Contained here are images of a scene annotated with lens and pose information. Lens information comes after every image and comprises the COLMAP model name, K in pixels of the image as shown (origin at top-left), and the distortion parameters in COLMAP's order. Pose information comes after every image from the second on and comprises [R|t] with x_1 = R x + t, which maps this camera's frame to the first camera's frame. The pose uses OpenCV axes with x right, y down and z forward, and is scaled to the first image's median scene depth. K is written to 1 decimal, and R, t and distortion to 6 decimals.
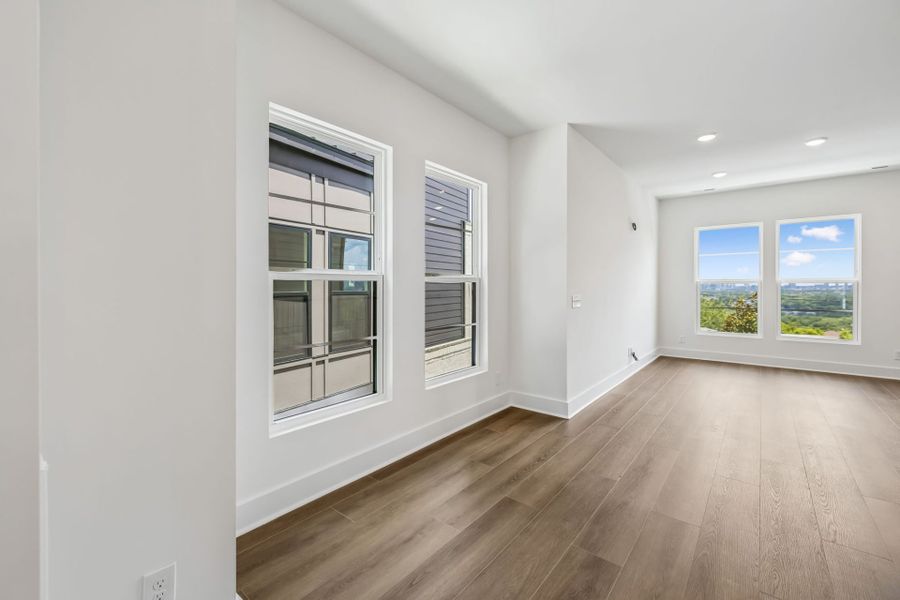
lens RADIAL K [[381.2, 0, 448.4], [0, 381.2, 287.1], [0, 0, 1]] dist [0.002027, 0.002546]
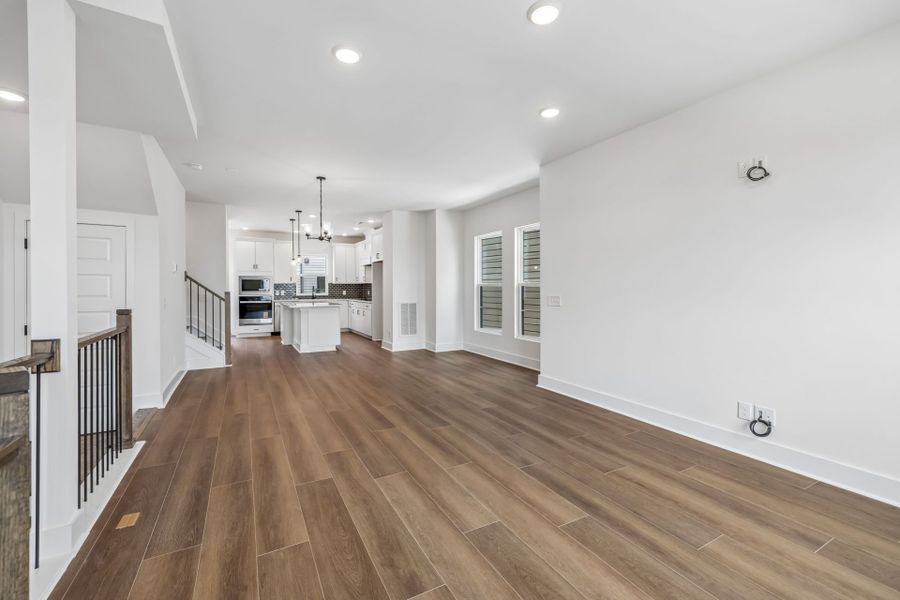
lens RADIAL K [[381.2, 0, 448.7], [0, 381.2, 287.3], [0, 0, 1]] dist [0.002027, 0.002546]
pose [[-0.375960, -0.002183, -0.926633, 1.136246], [-0.002951, 0.999995, -0.001159, -0.001563], [0.926631, 0.002299, -0.375964, 0.817443]]
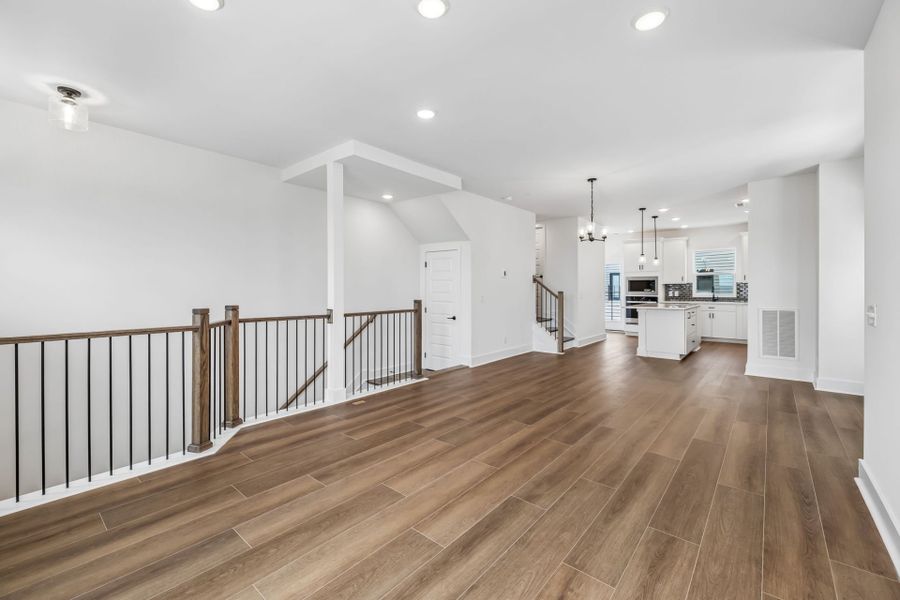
lens RADIAL K [[381.2, 0, 446.8], [0, 381.2, 288.1], [0, 0, 1]] dist [0.002027, 0.002546]
pose [[-0.999858, -0.003293, 0.016508, 0.707611], [-0.003229, 0.999987, 0.003873, -0.003143], [-0.016521, 0.003819, -0.999856, 1.148885]]
